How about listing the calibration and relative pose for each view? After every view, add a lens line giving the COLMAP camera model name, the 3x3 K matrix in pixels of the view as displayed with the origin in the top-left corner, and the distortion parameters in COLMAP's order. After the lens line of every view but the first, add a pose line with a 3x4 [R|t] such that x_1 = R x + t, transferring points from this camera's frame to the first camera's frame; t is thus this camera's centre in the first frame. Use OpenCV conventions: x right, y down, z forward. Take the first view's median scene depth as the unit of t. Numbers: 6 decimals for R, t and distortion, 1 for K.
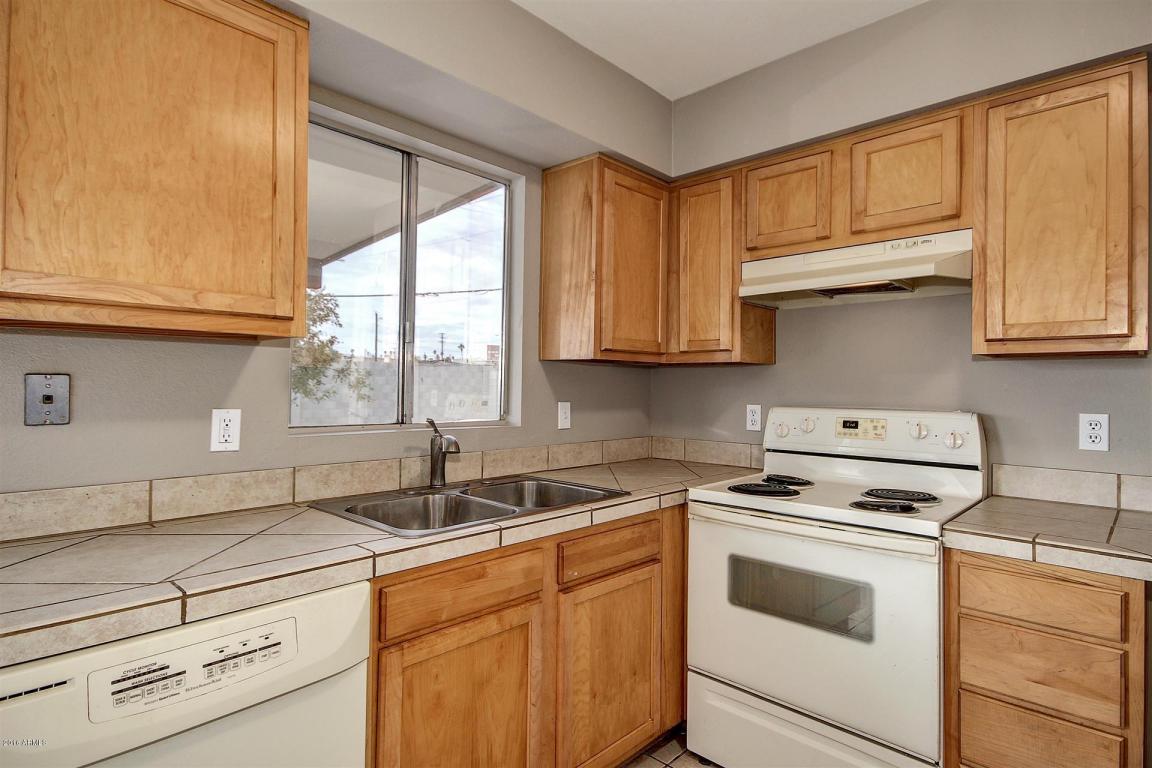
lens RADIAL K [[604.8, 0, 571.9], [0, 604.8, 382.2], [0, 0, 1]] dist [0.014695, -0.001162]
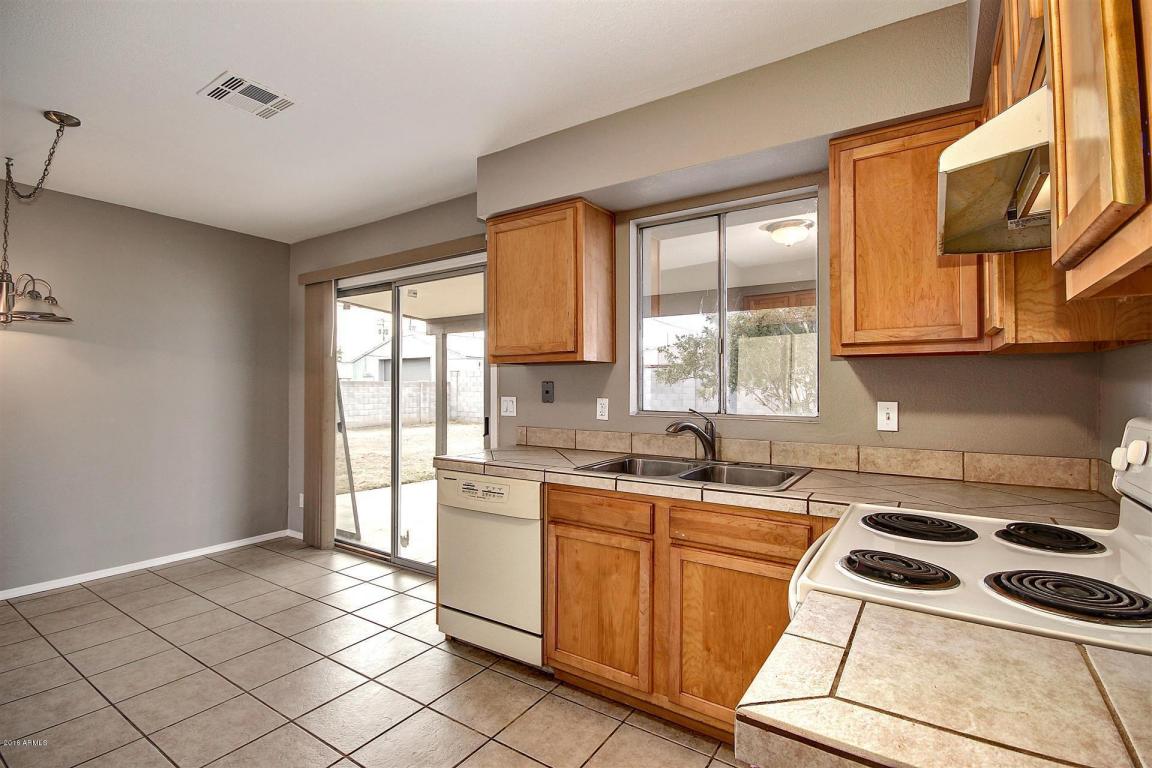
lens RADIAL K [[538.2, 0, 577.7], [0, 538.2, 381.8], [0, 0, 1]] dist [0.013506, 0.000348]
pose [[0.167062, -0.018085, -0.985781, 0.917704], [0.008371, 0.999822, -0.016924, 0.016613], [0.985911, -0.005425, 0.167183, 0.520830]]
